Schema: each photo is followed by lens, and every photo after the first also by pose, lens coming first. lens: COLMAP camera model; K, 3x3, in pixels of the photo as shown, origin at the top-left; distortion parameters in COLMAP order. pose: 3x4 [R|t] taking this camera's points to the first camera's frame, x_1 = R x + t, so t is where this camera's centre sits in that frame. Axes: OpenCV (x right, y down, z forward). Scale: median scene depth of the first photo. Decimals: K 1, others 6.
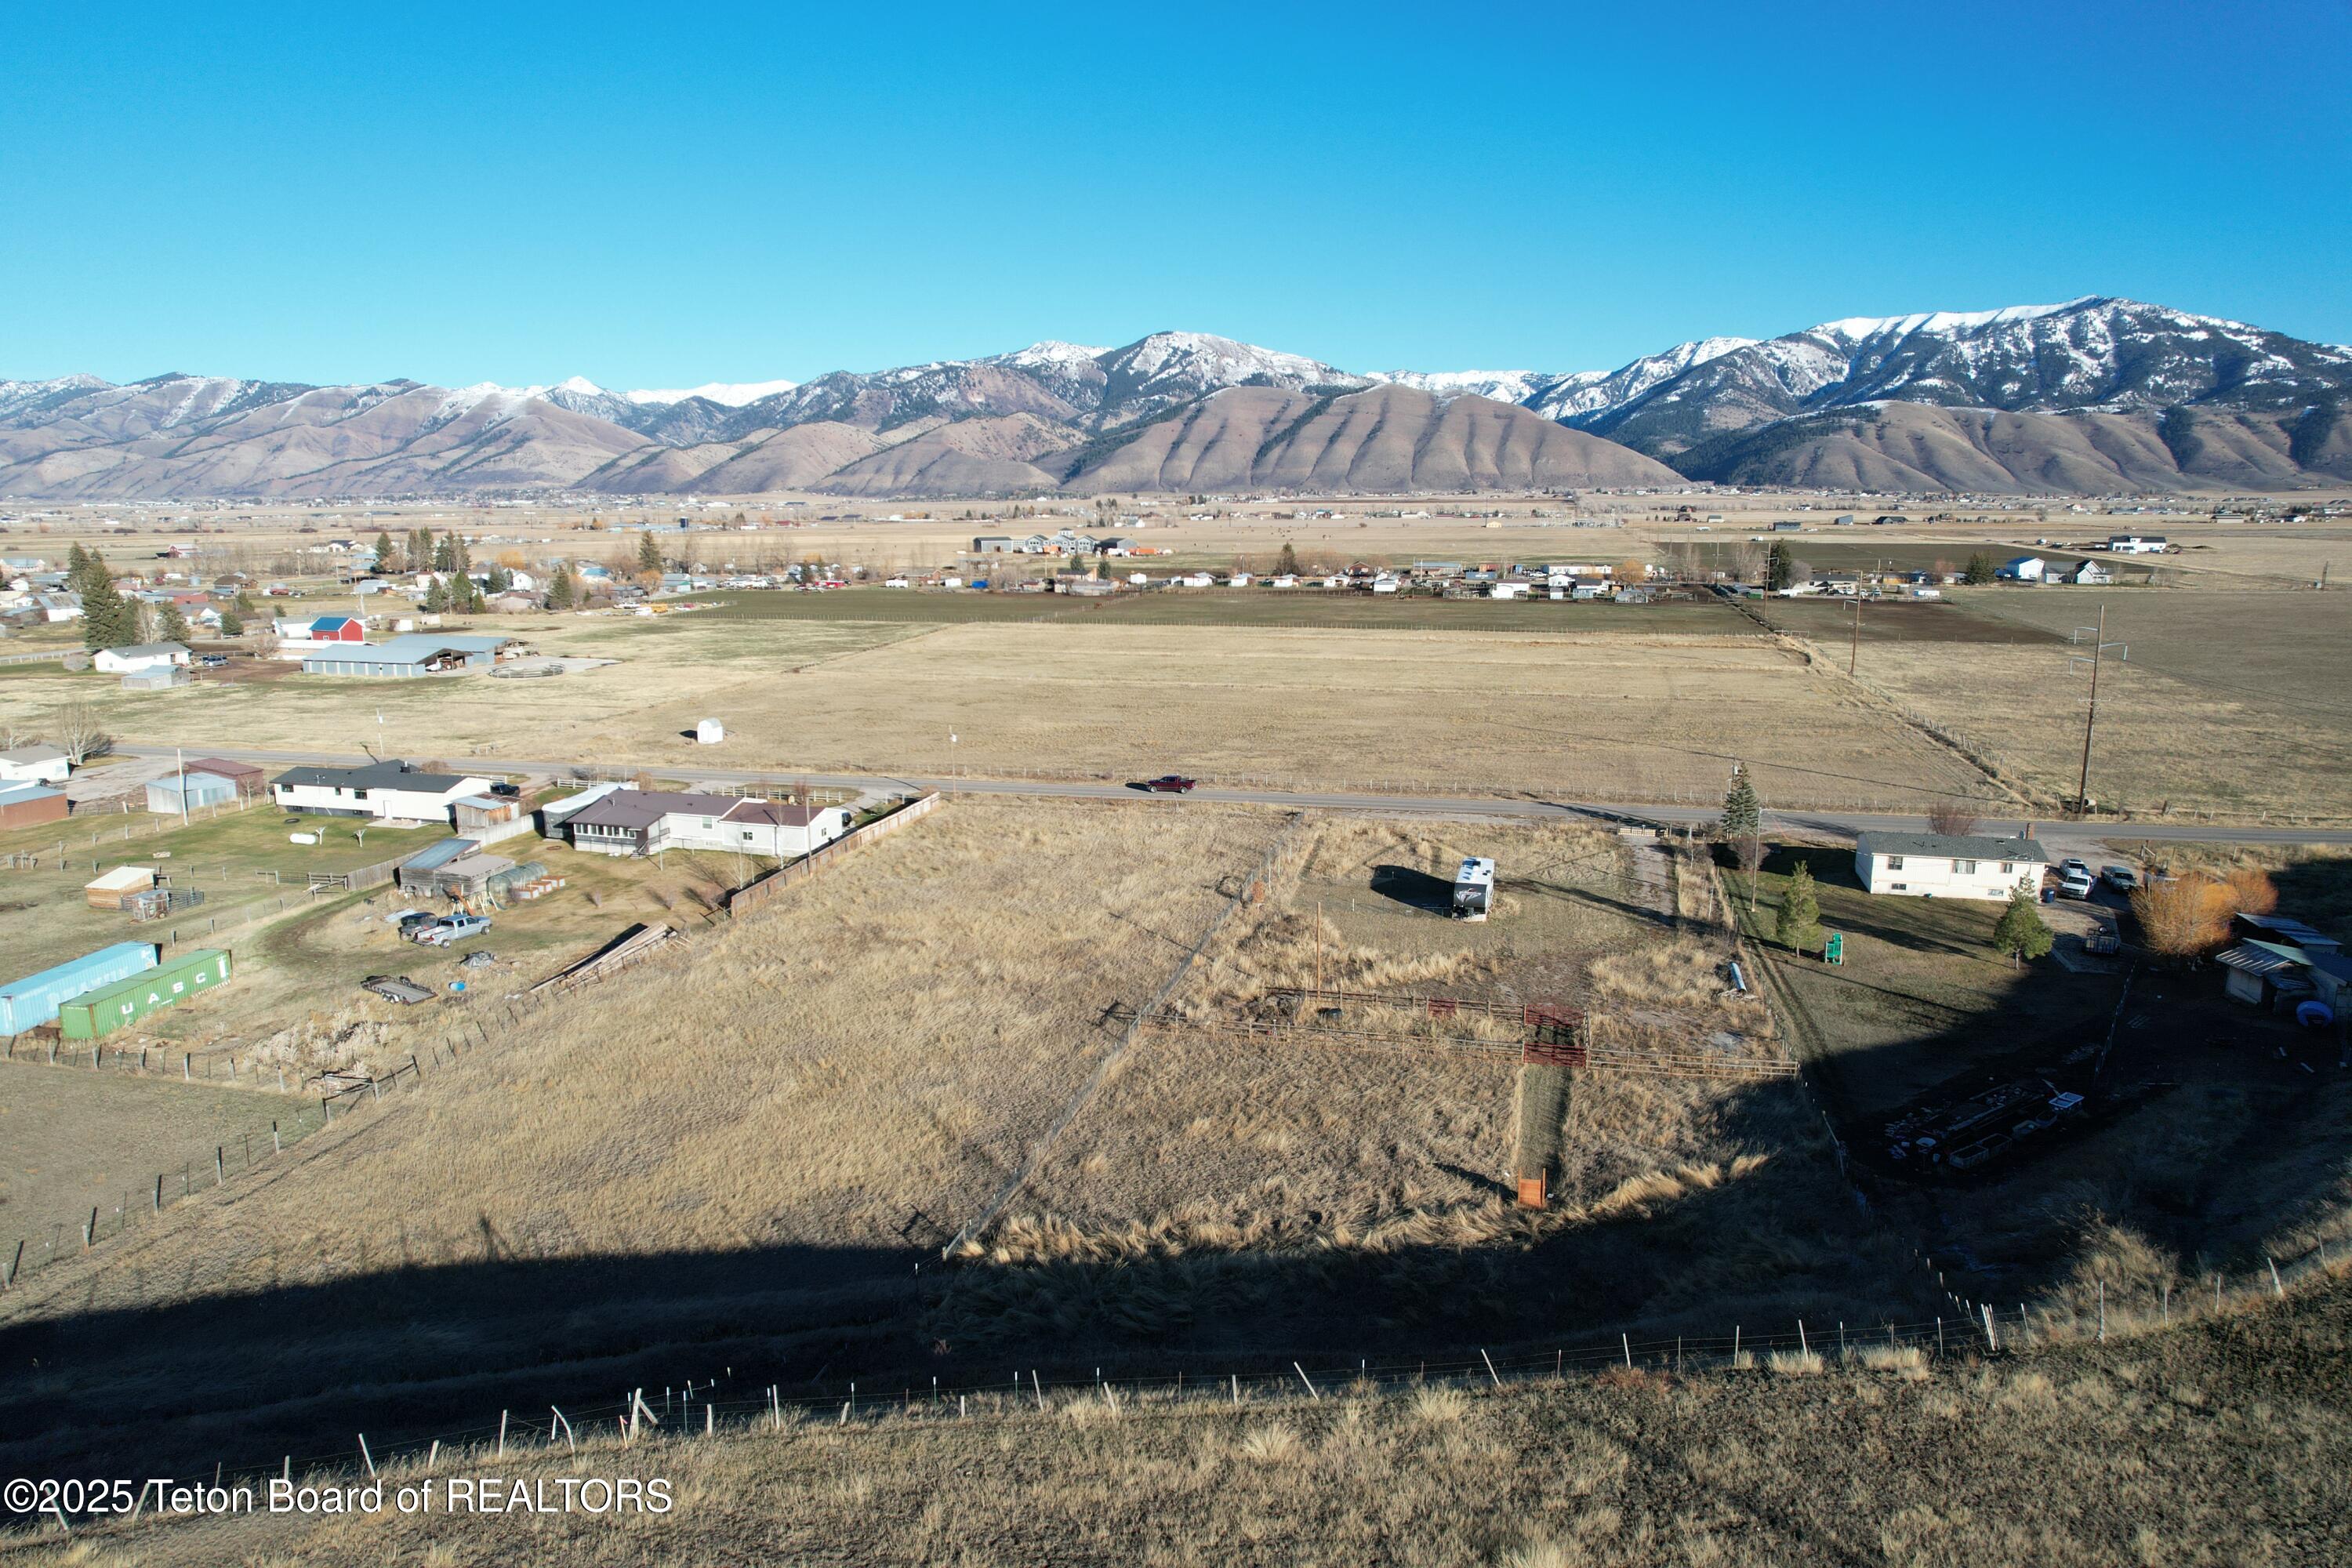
lens RADIAL K [[1509.5, 0, 1161.2], [0, 1509.5, 773.4], [0, 0, 1]] dist [-0.085299, 0.079124]
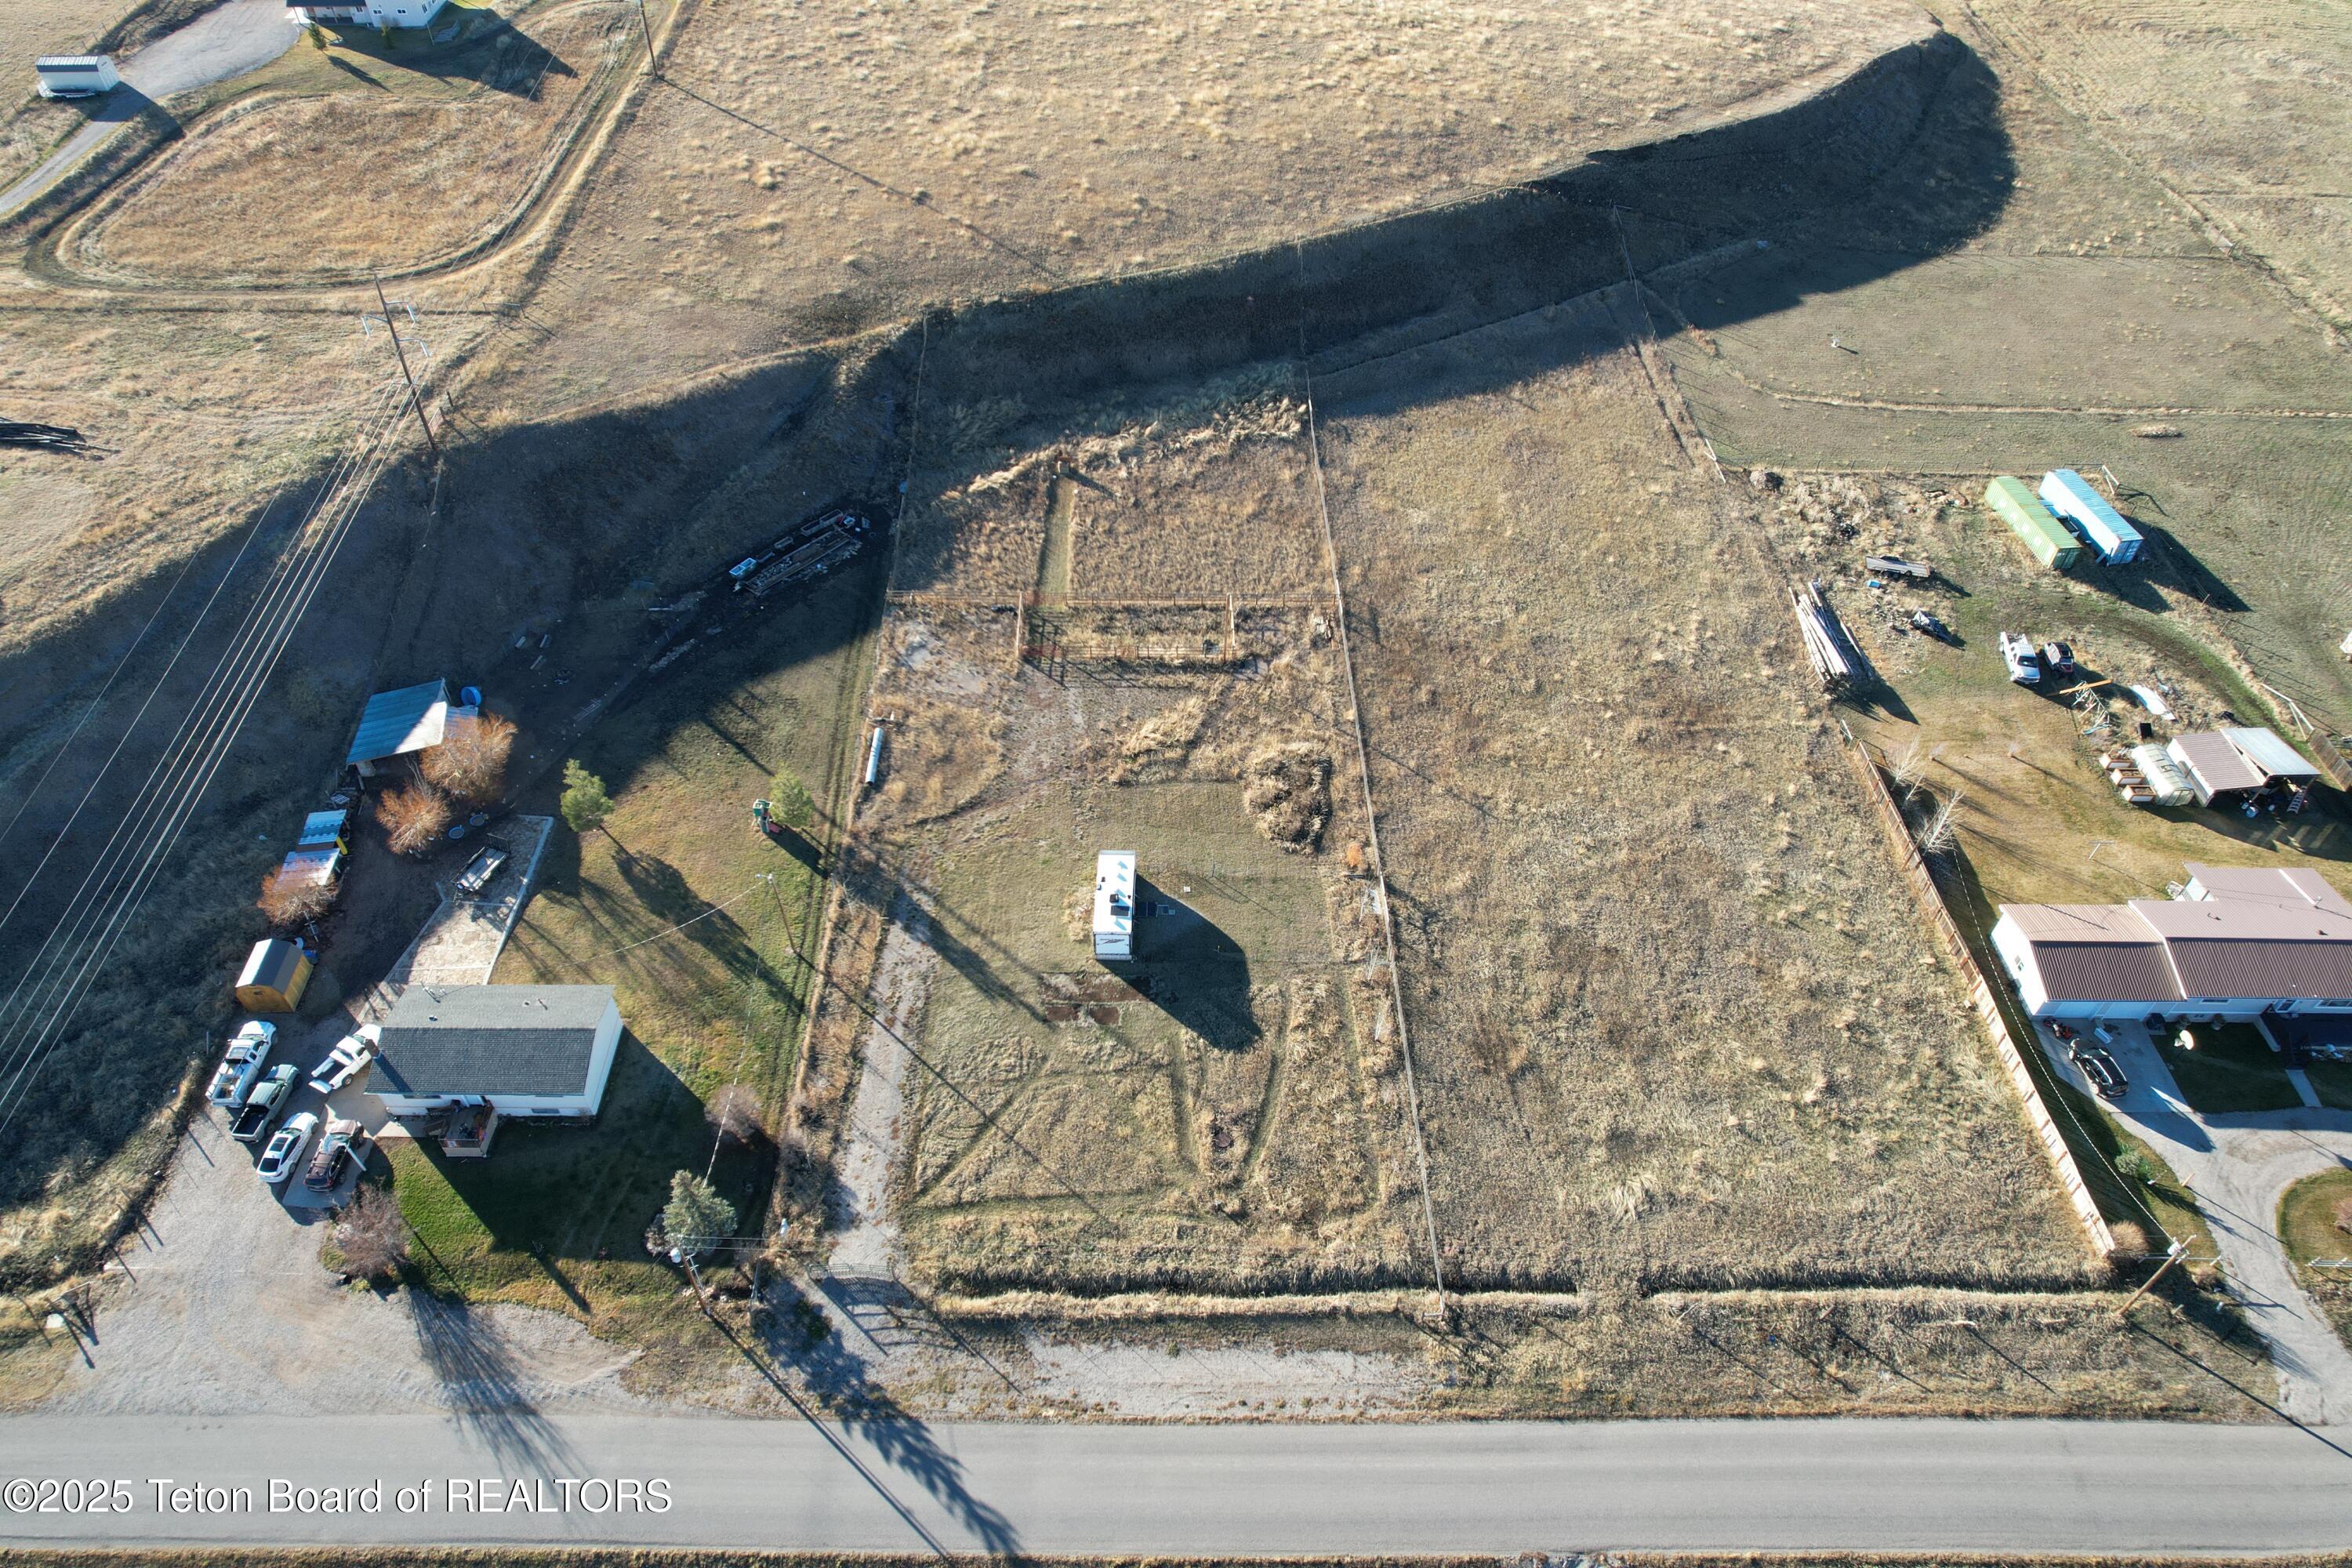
lens RADIAL K [[1539.9, 0, 1121.9], [0, 1539.9, 725.6], [0, 0, 1]] dist [-0.062398, 0.051422]
pose [[-0.970113, 0.172090, -0.171071, 0.443037], [-0.037186, 0.591243, 0.805636, -0.901193], [0.239787, 0.787919, -0.567174, 1.864011]]
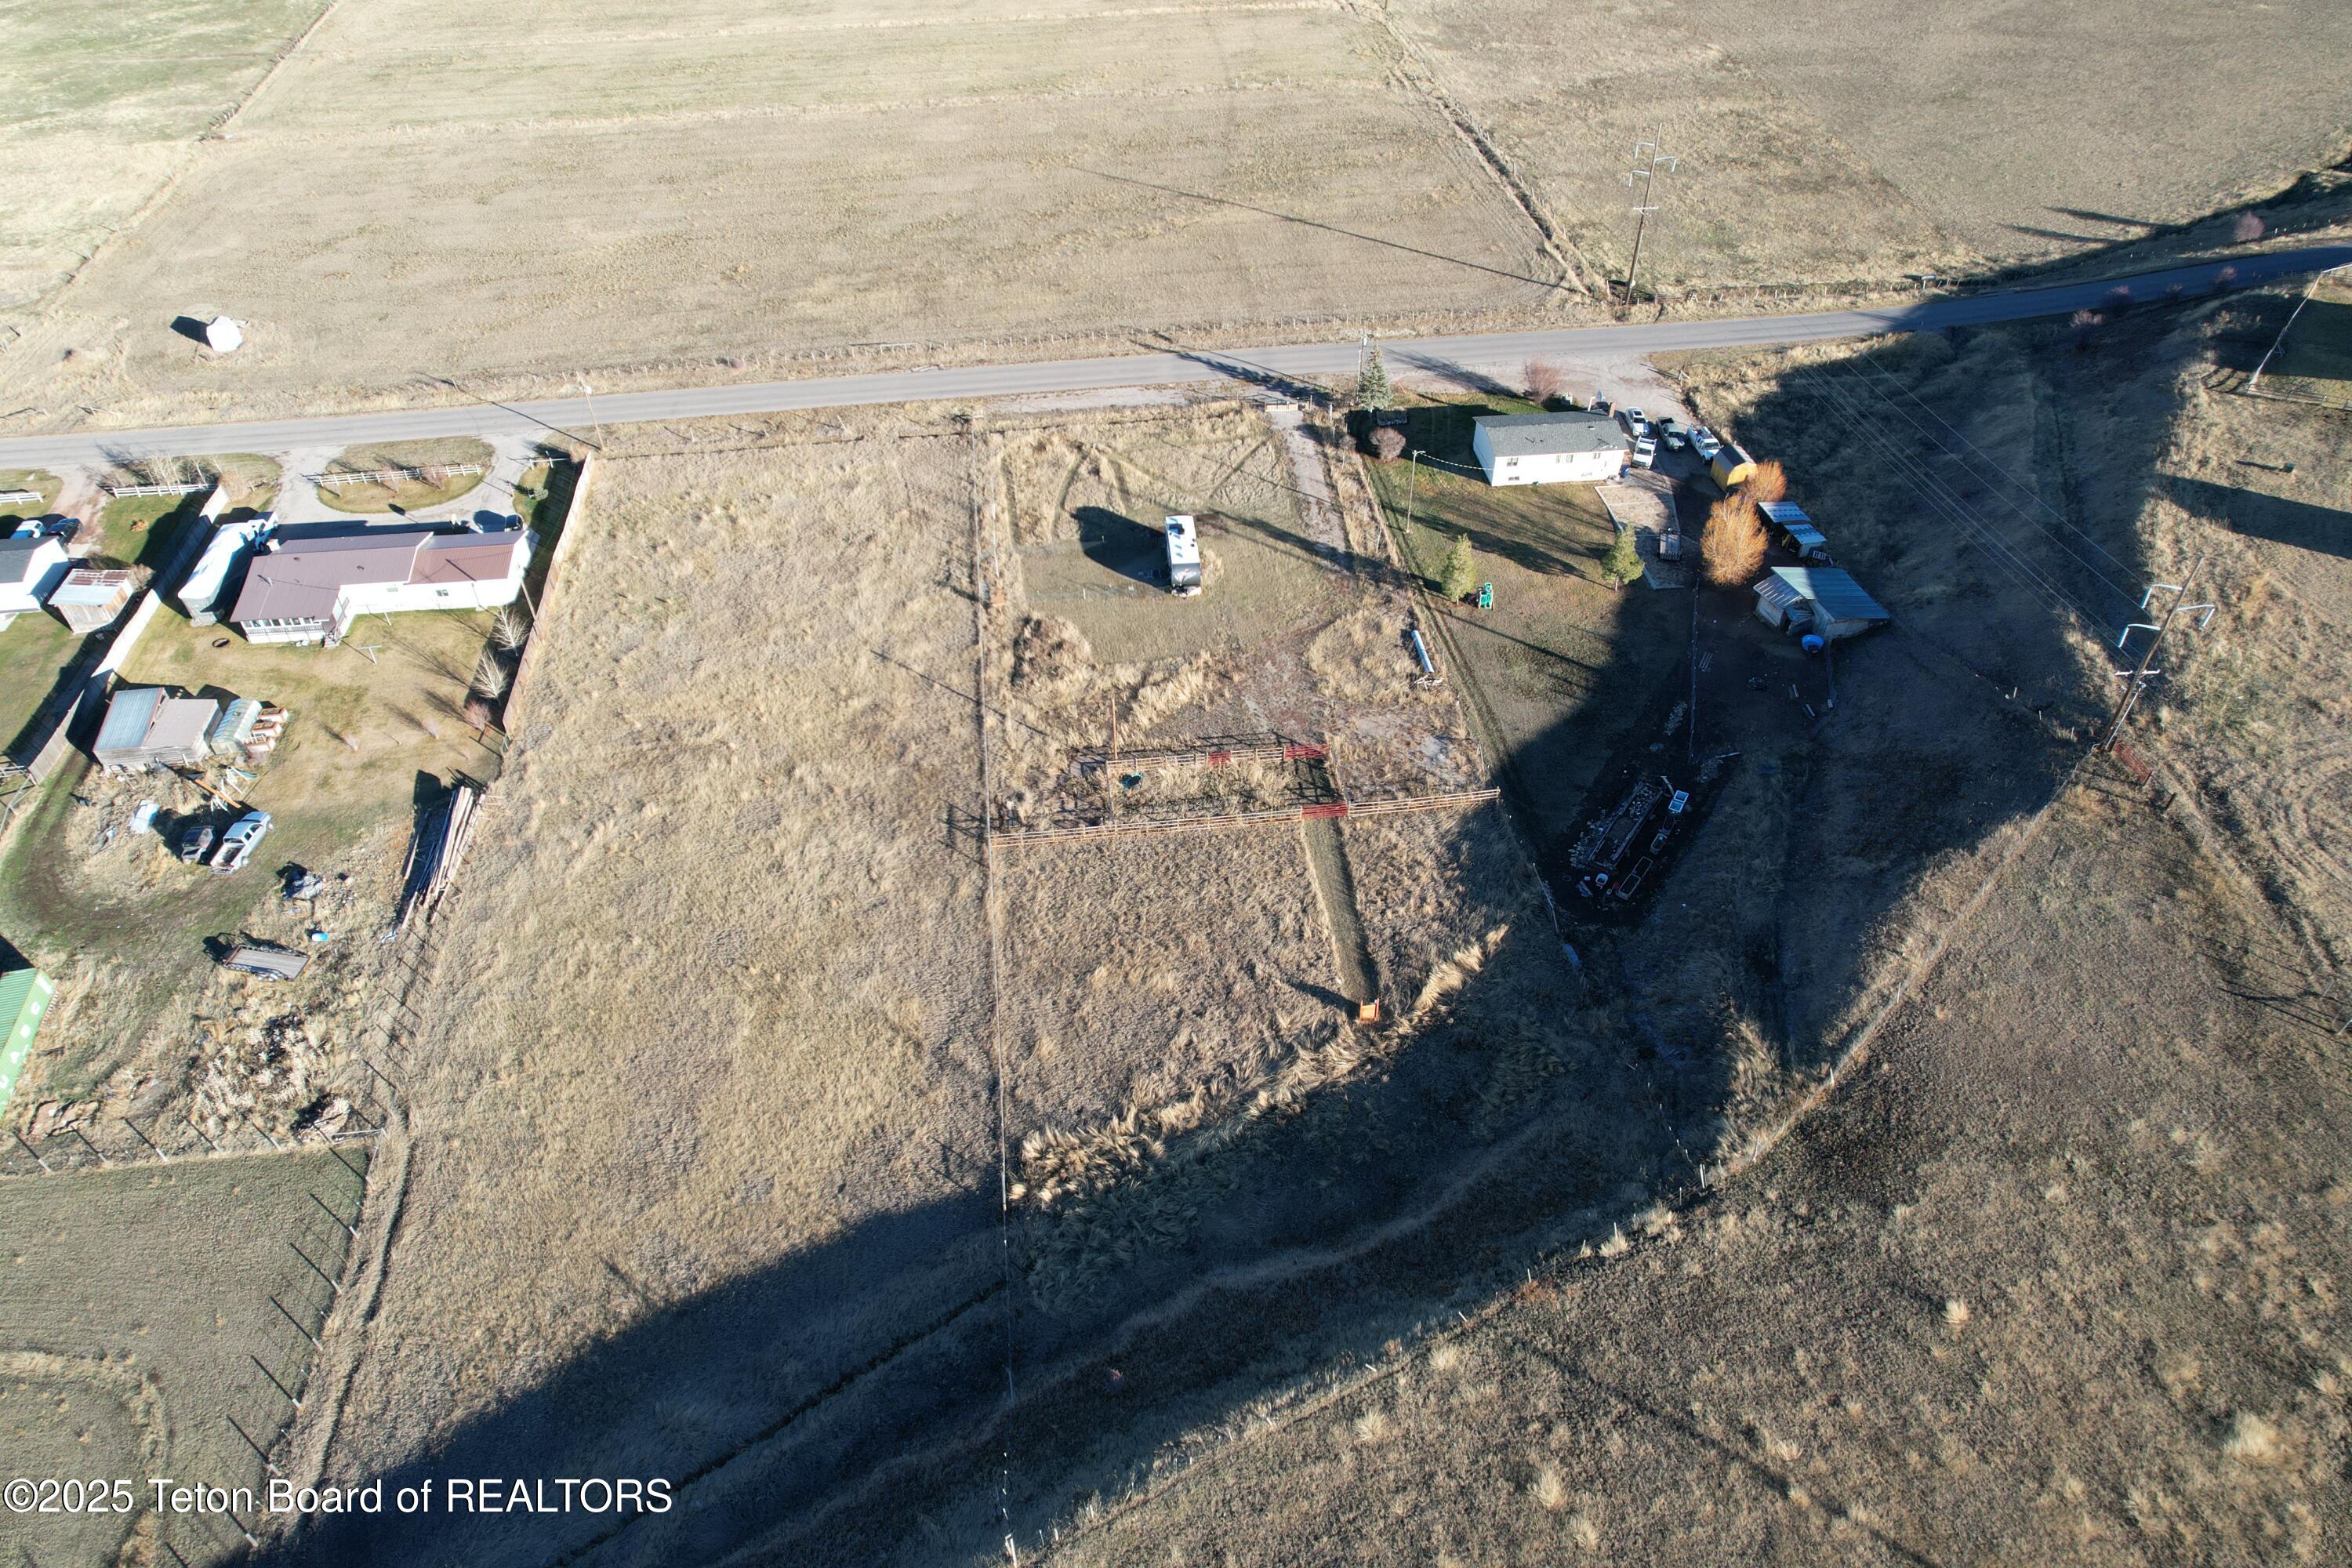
lens RADIAL K [[1509.5, 0, 1161.2], [0, 1509.5, 773.4], [0, 0, 1]] dist [-0.085299, 0.079124]
pose [[0.933049, -0.242720, 0.265531, -0.192860], [0.069787, 0.846199, 0.528278, -0.503946], [-0.352916, -0.474378, 0.806483, 0.020748]]
